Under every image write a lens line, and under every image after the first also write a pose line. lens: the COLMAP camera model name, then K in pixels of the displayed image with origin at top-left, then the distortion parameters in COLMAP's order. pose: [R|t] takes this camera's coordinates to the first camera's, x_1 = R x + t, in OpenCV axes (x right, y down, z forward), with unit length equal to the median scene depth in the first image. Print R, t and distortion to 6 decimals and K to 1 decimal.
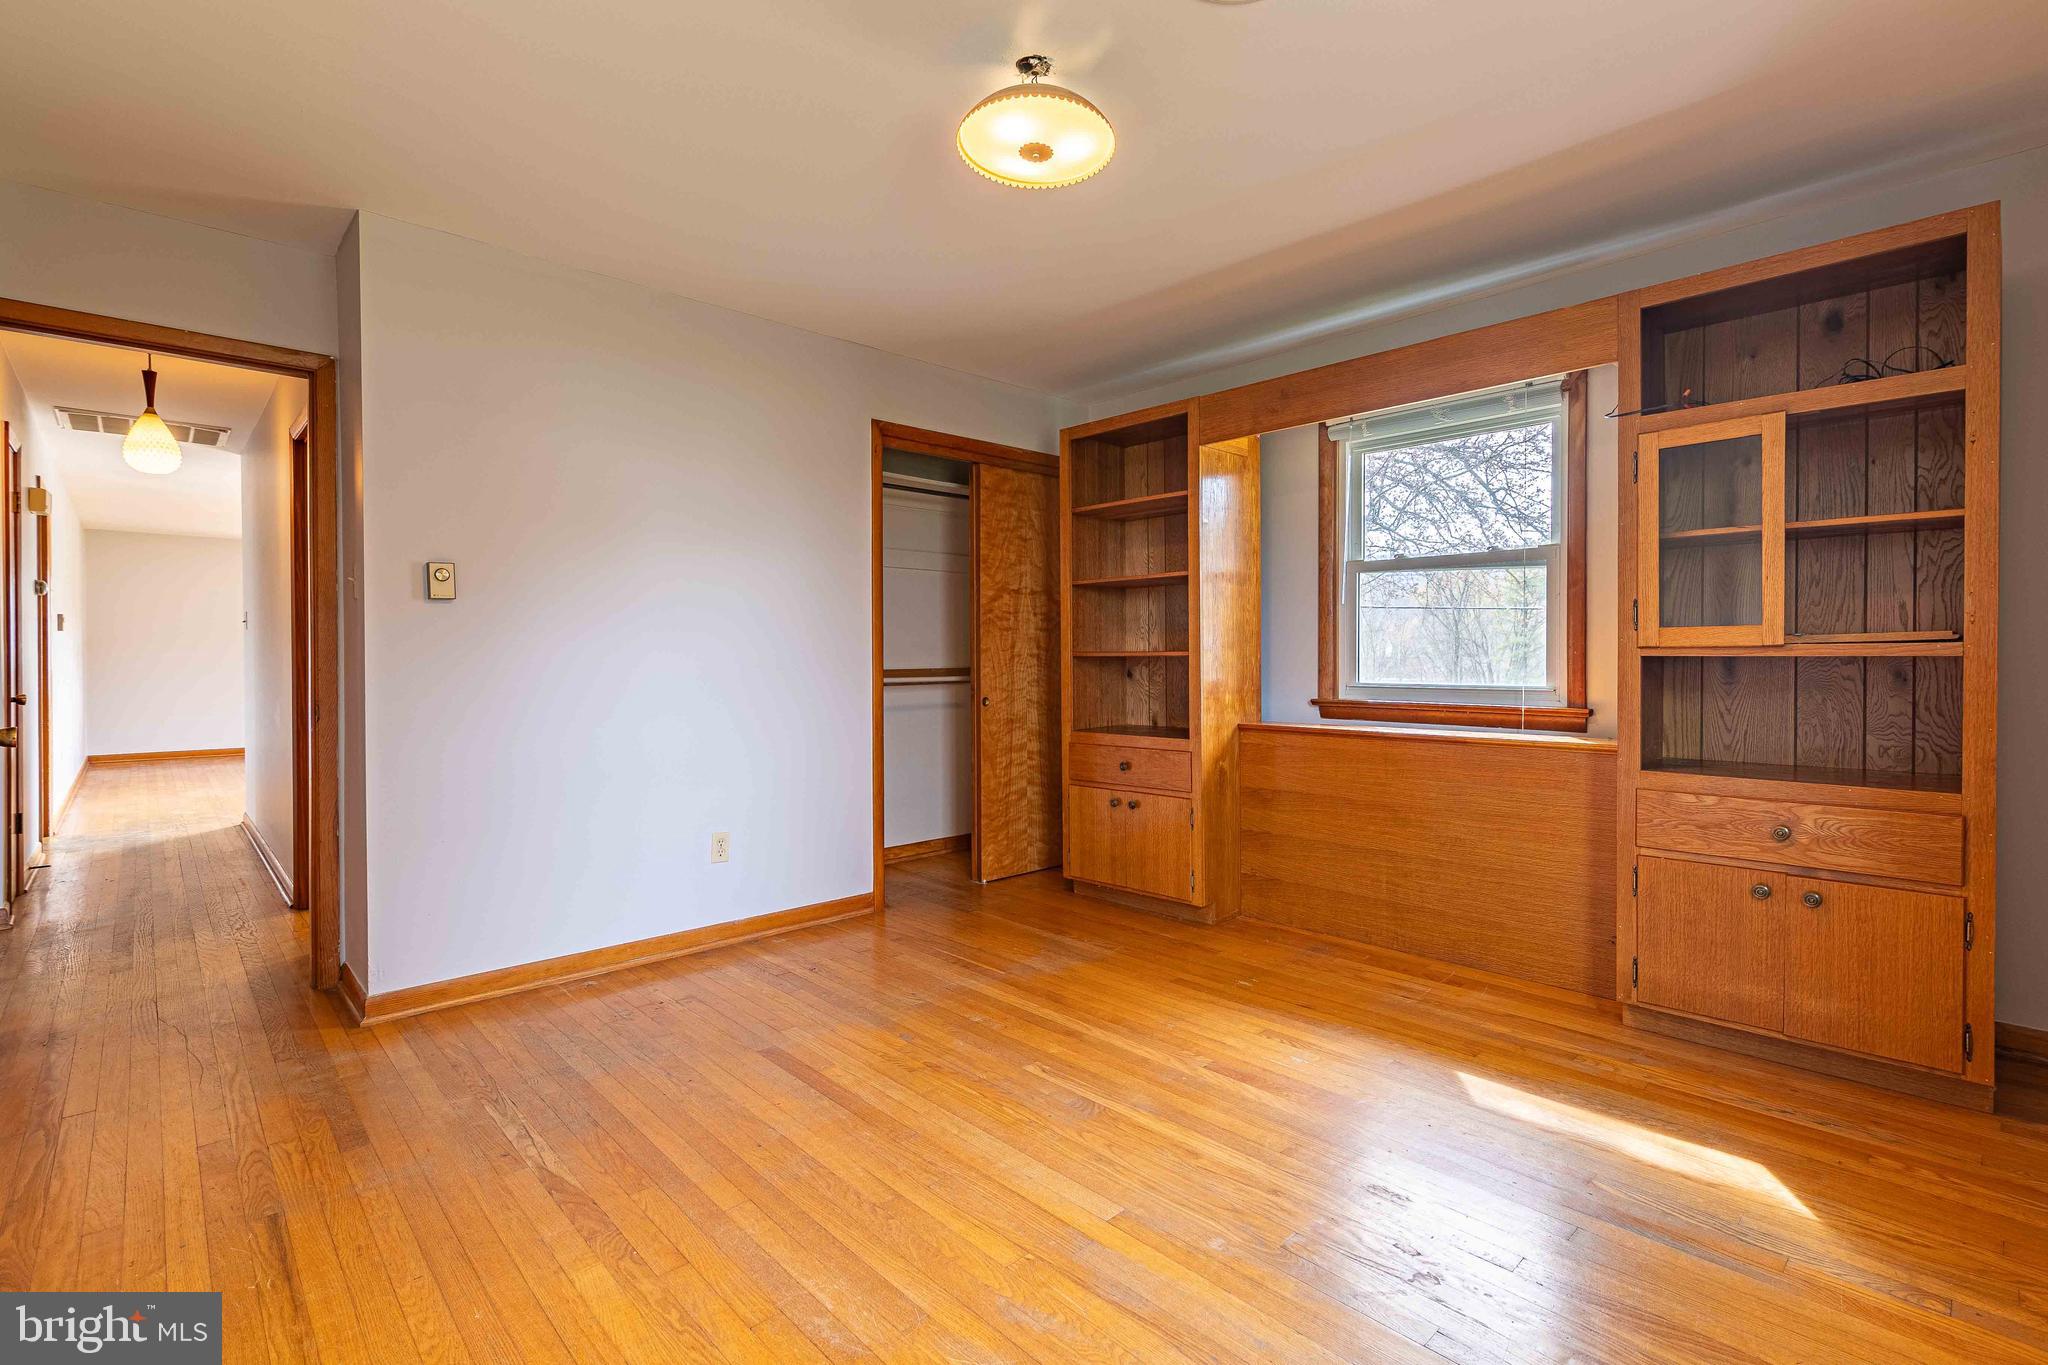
lens RADIAL K [[946.3, 0, 1054.0], [0, 946.3, 665.7], [0, 0, 1]] dist [-0.001640, 0.000870]
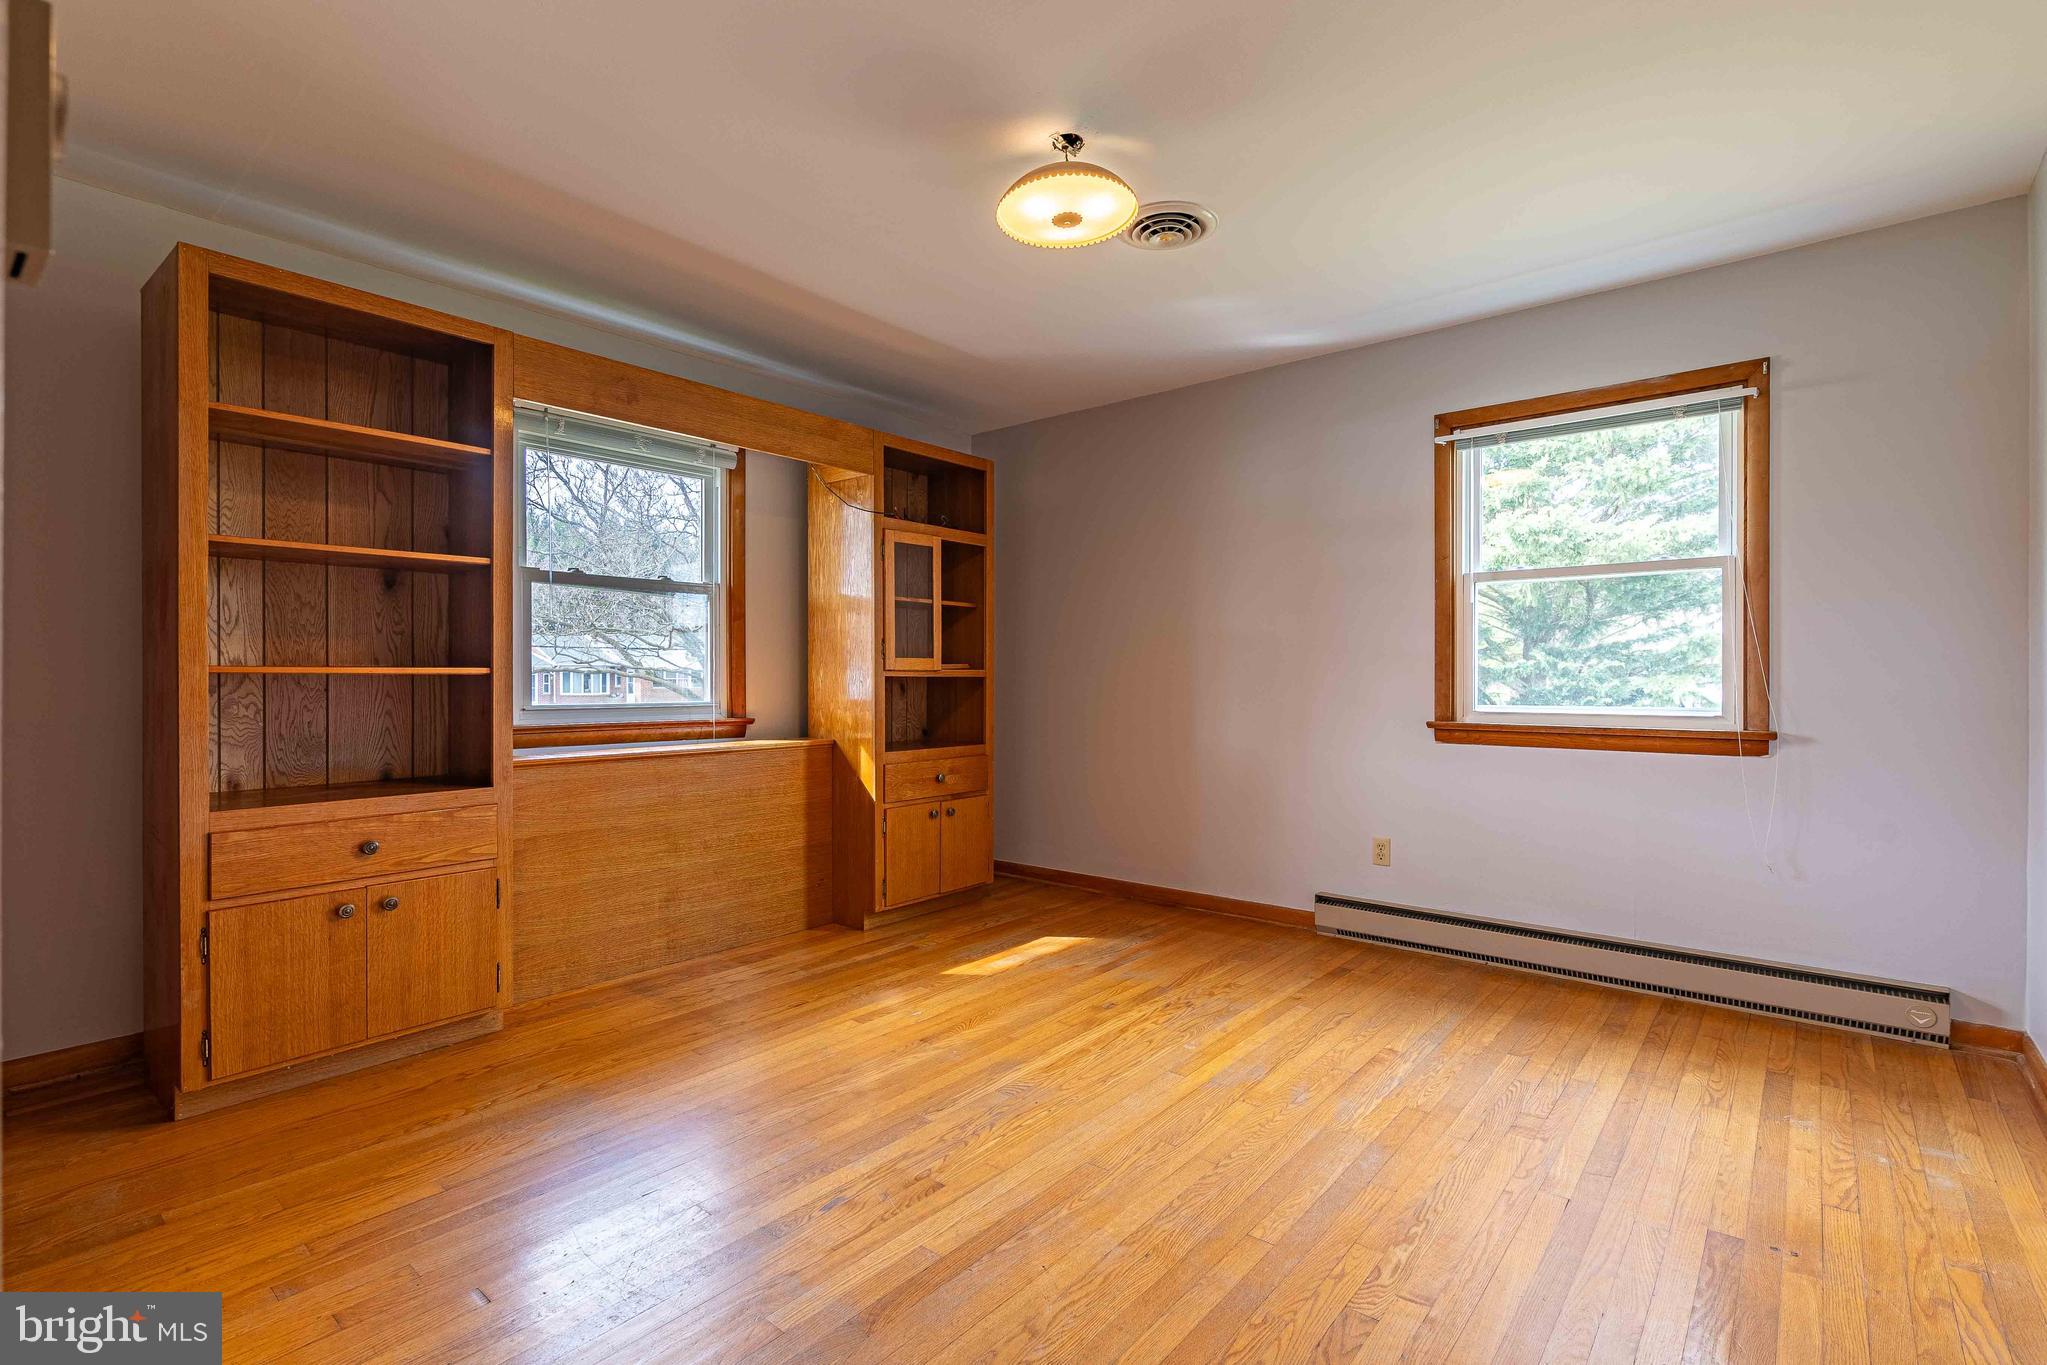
lens RADIAL K [[945.8, 0, 1022.2], [0, 945.8, 675.0], [0, 0, 1]] dist [-0.001640, 0.000870]
pose [[-0.106294, 0.007936, 0.994303, -0.889422], [0.012693, 0.999897, -0.006624, 0.001200], [-0.994254, 0.011917, -0.106384, 0.936600]]
